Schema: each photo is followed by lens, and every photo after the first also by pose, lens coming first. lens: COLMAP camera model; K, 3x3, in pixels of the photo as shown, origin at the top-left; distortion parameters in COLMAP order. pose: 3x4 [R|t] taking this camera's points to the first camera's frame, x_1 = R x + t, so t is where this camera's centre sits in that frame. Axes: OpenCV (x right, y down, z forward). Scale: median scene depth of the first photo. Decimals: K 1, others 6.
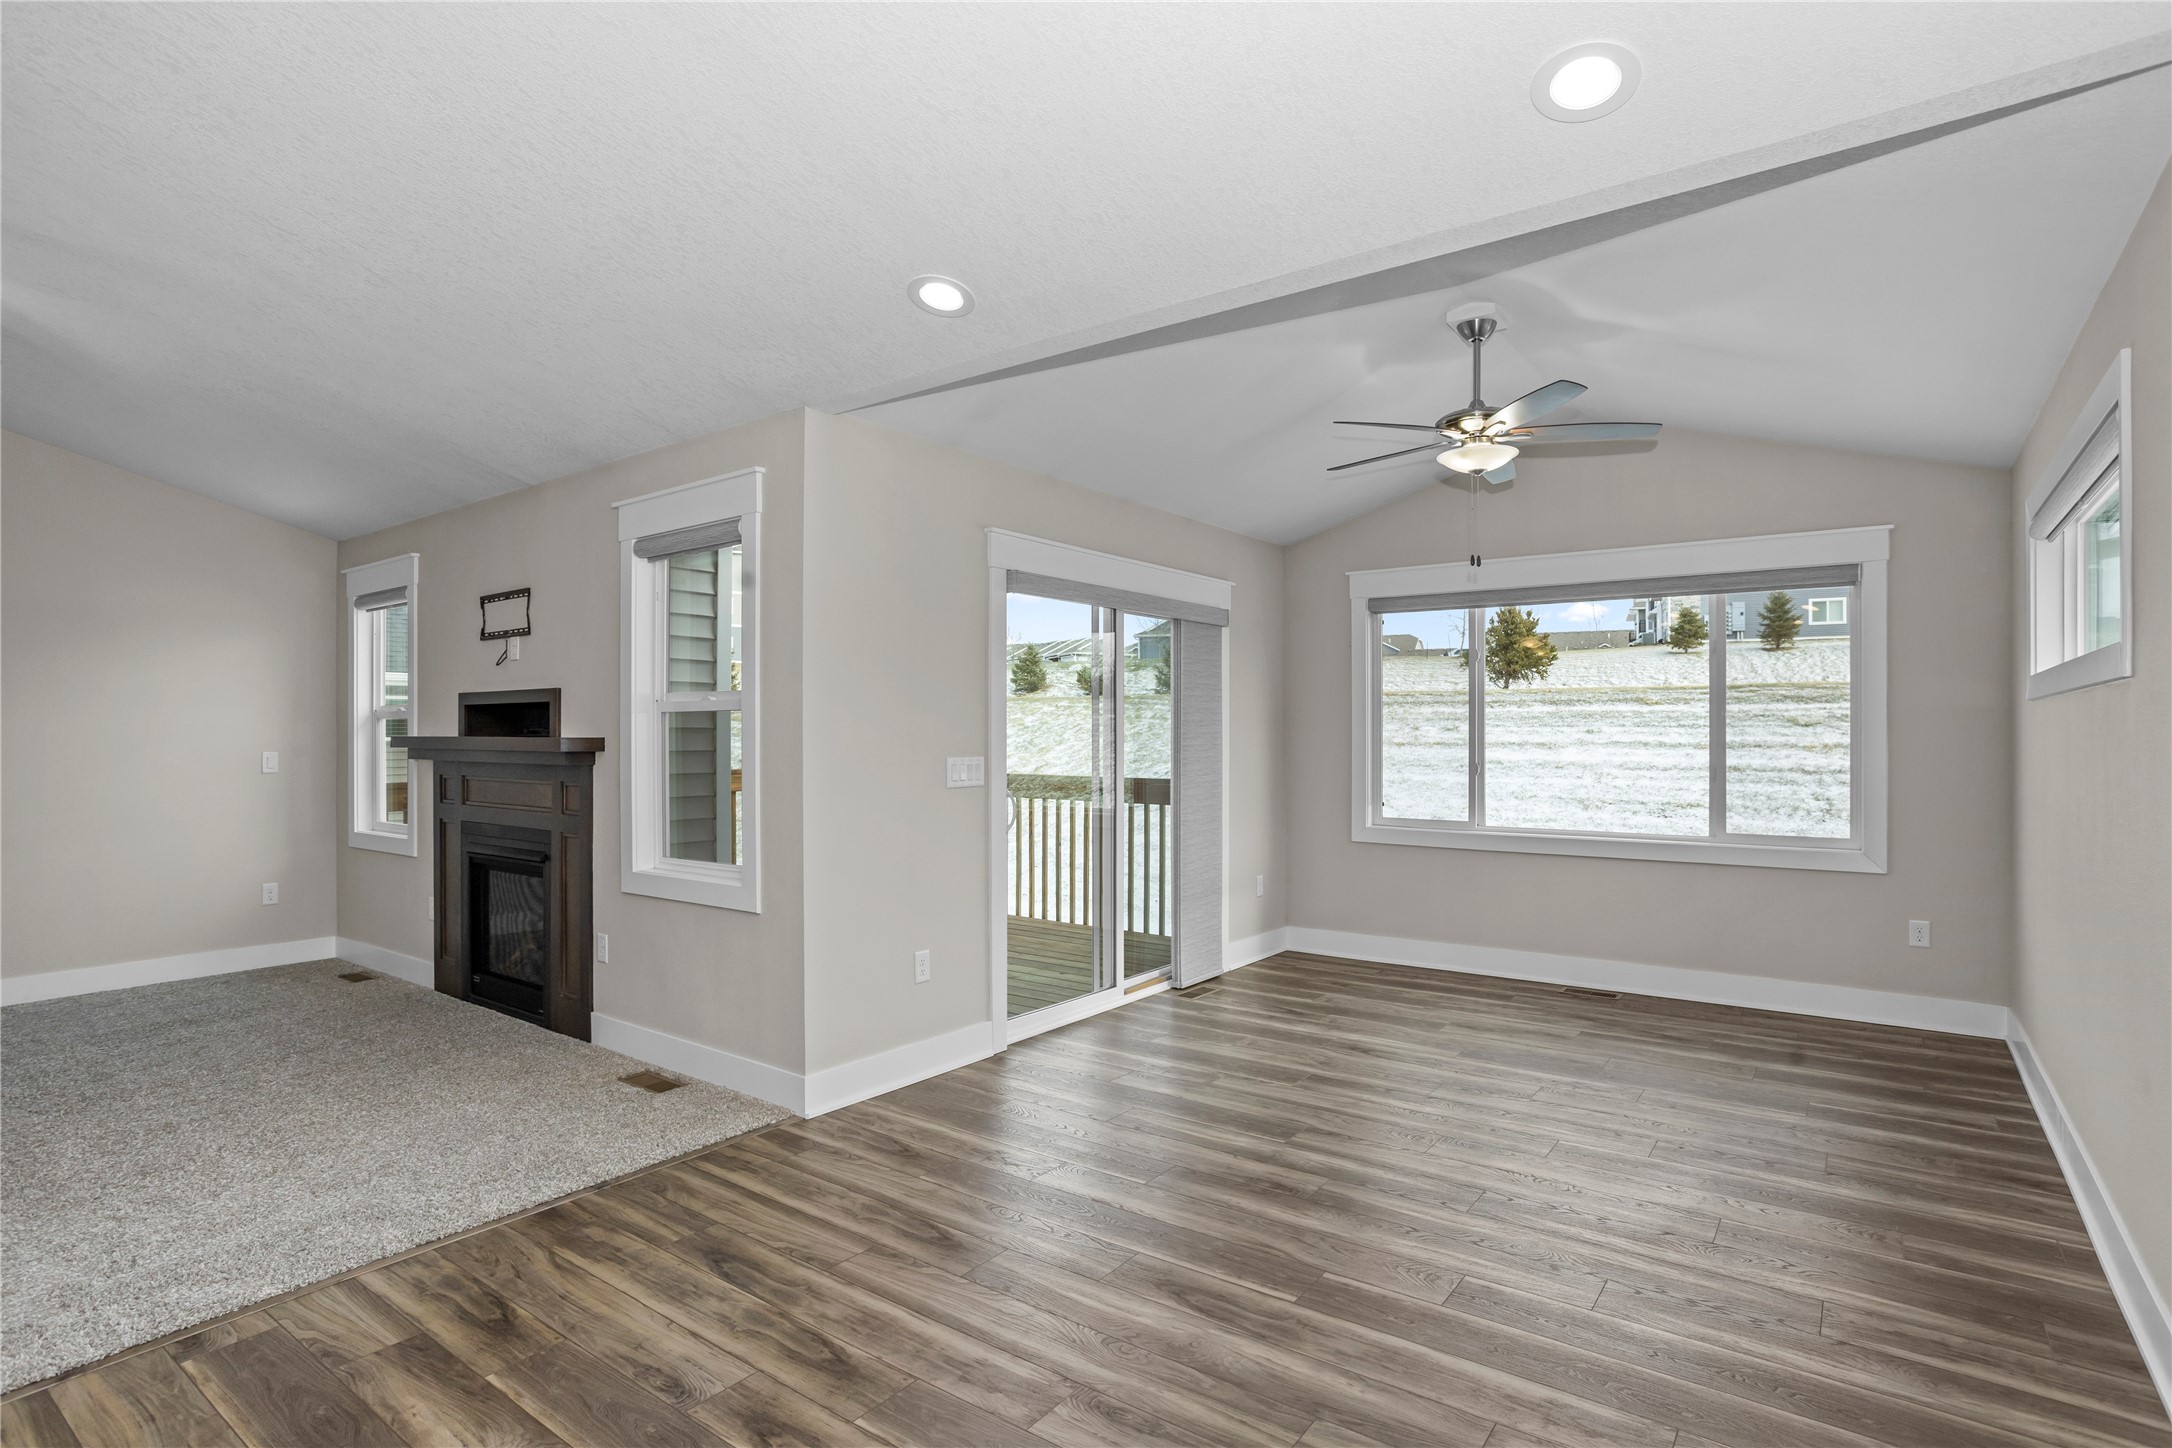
lens RADIAL K [[1105.3, 0, 1110.2], [0, 1105.3, 729.5], [0, 0, 1]] dist [-0.066572, 0.035002]
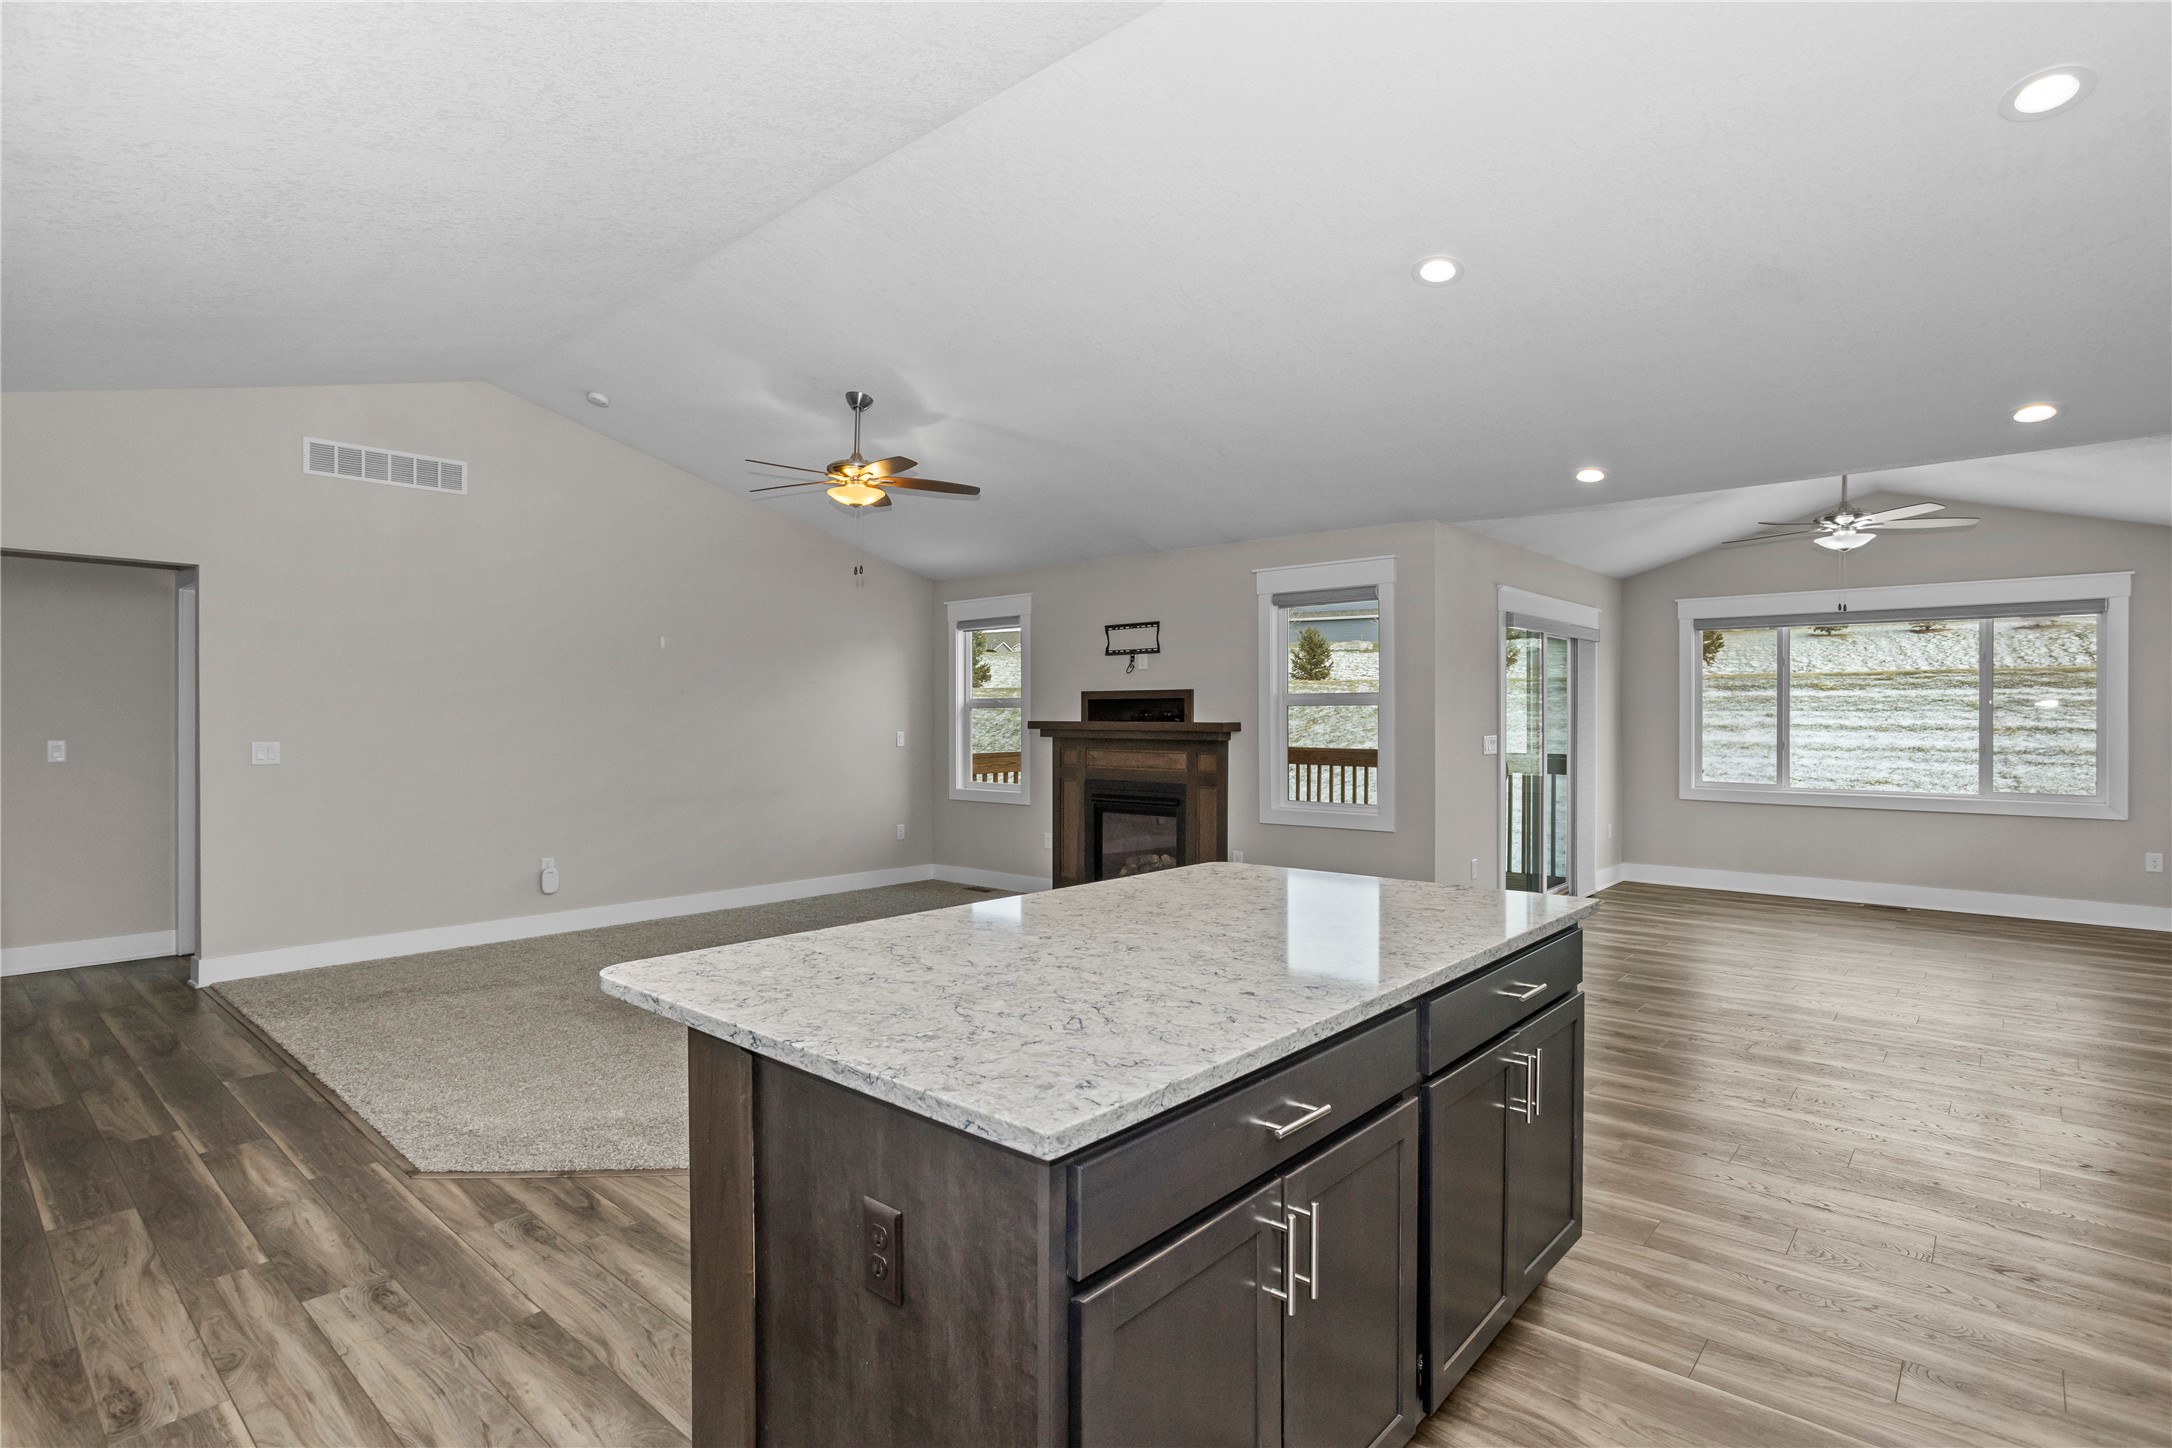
lens RADIAL K [[1102.4, 0, 1094.1], [0, 1102.4, 719.0], [0, 0, 1]] dist [-0.065618, 0.035070]
pose [[0.995354, 0.000516, -0.096284, -0.382539], [0.000173, 0.999974, 0.007151, -0.006319], [0.096285, -0.007134, 0.995328, -0.404966]]
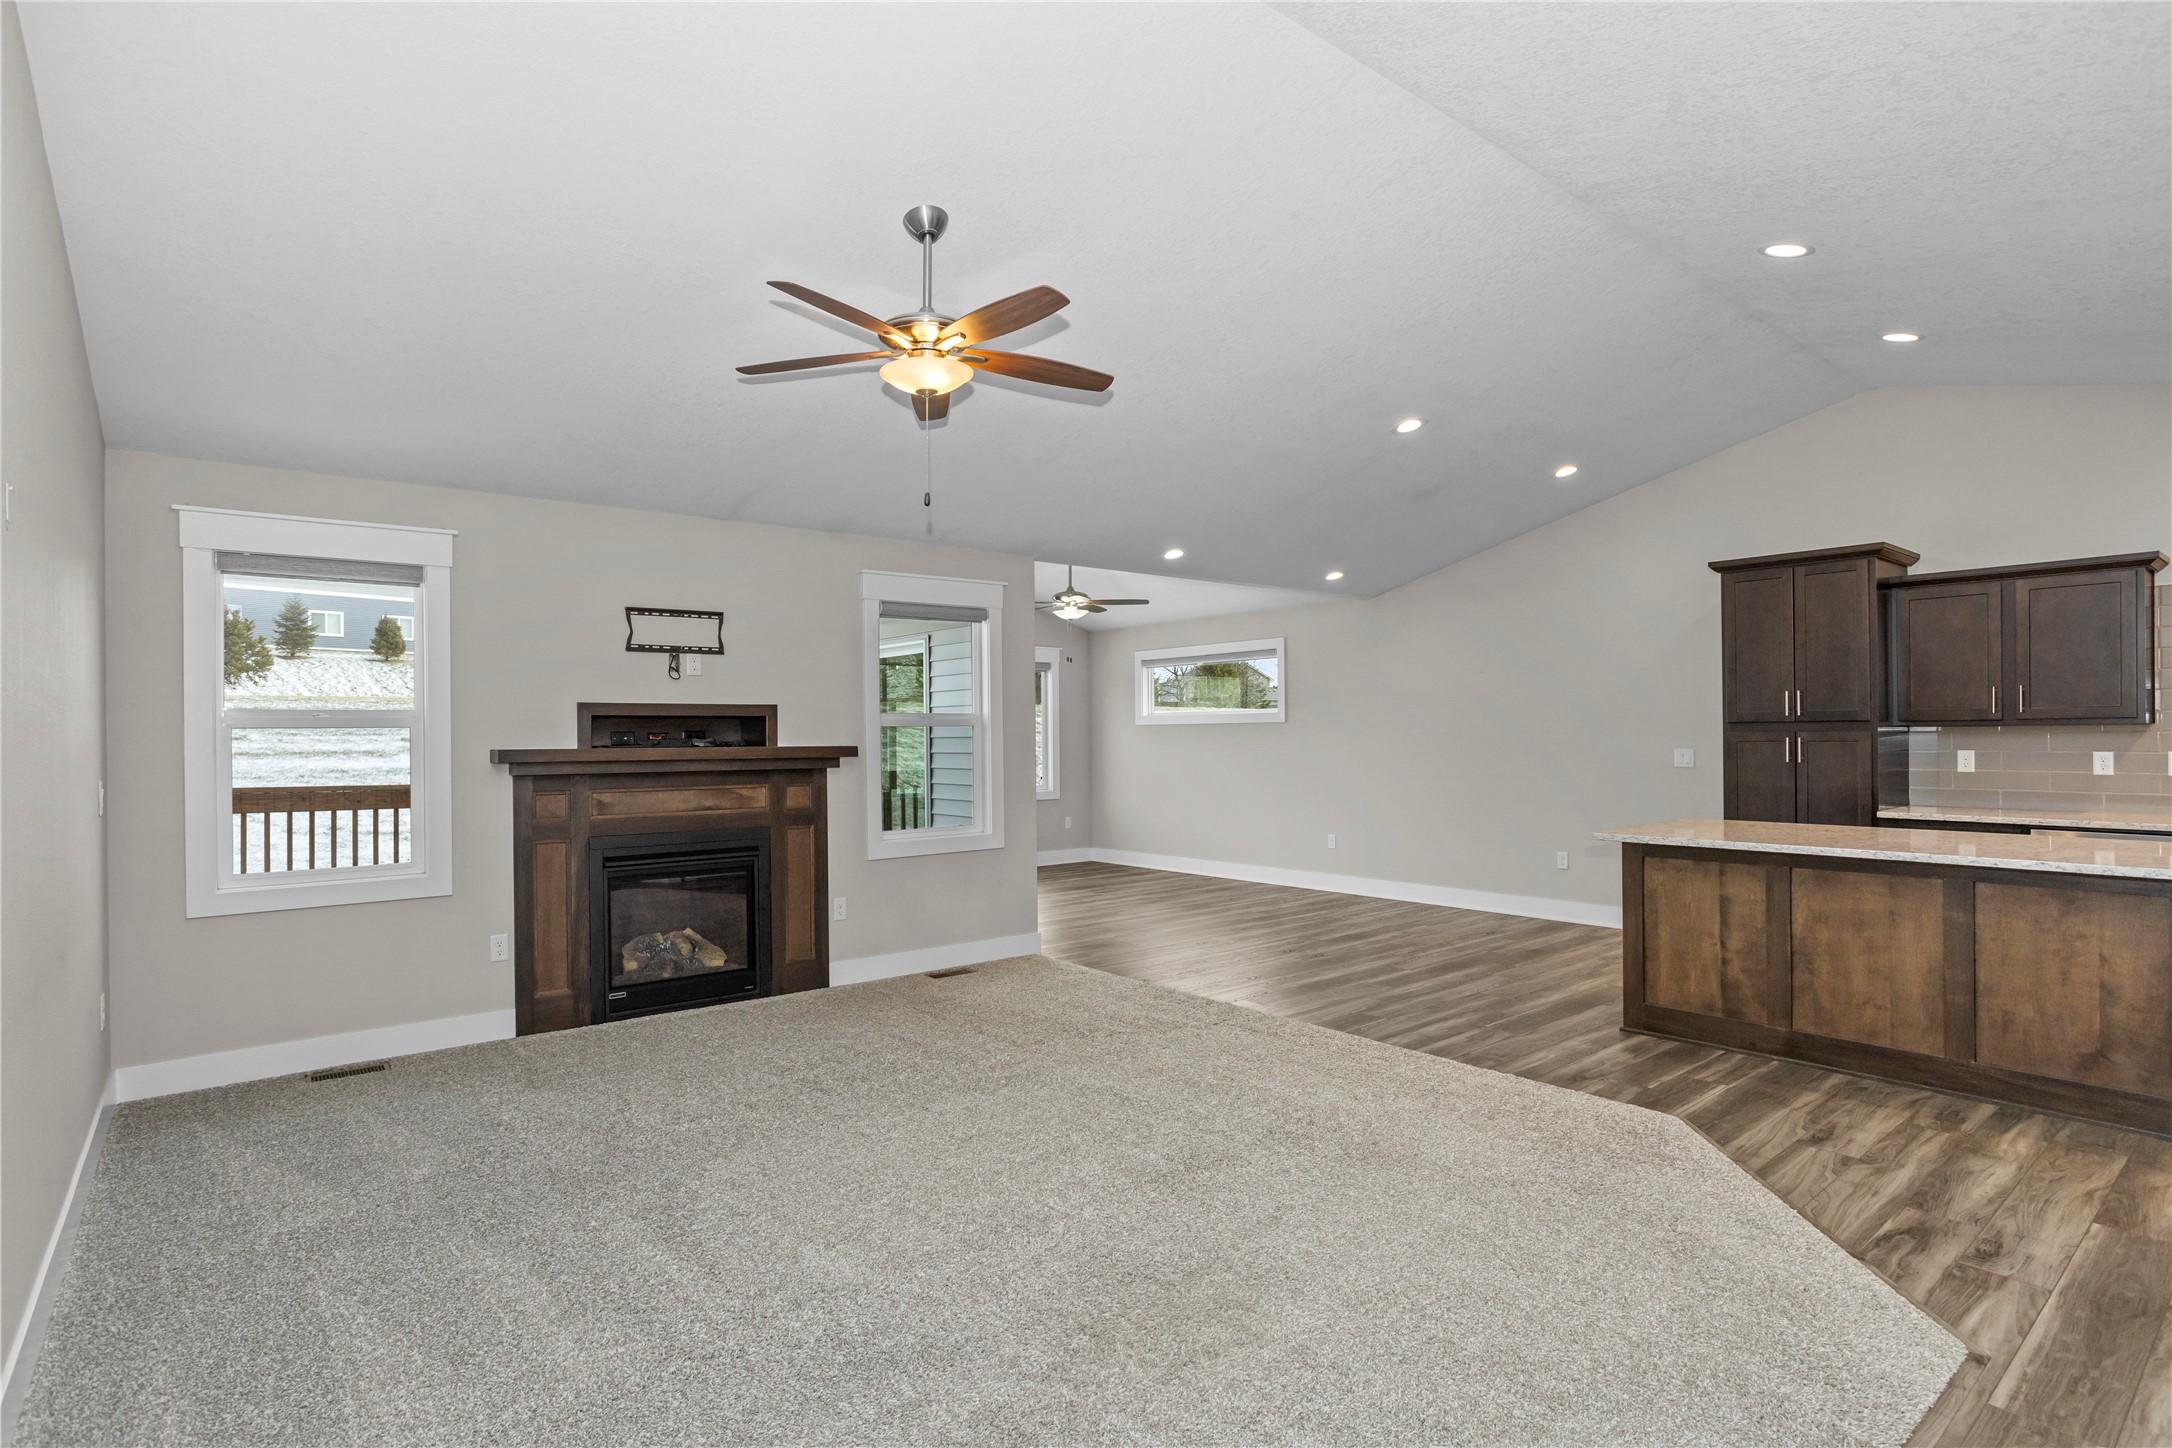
lens RADIAL K [[1090.1, 0, 1086.0], [0, 1090.1, 724.0], [0, 0, 1]] dist [-0.058071, 0.028909]
pose [[0.254957, 0.007362, 0.966924, -1.205467], [0.004390, 0.999952, -0.008771, -0.004150], [-0.966942, 0.006481, 0.254913, 0.289404]]
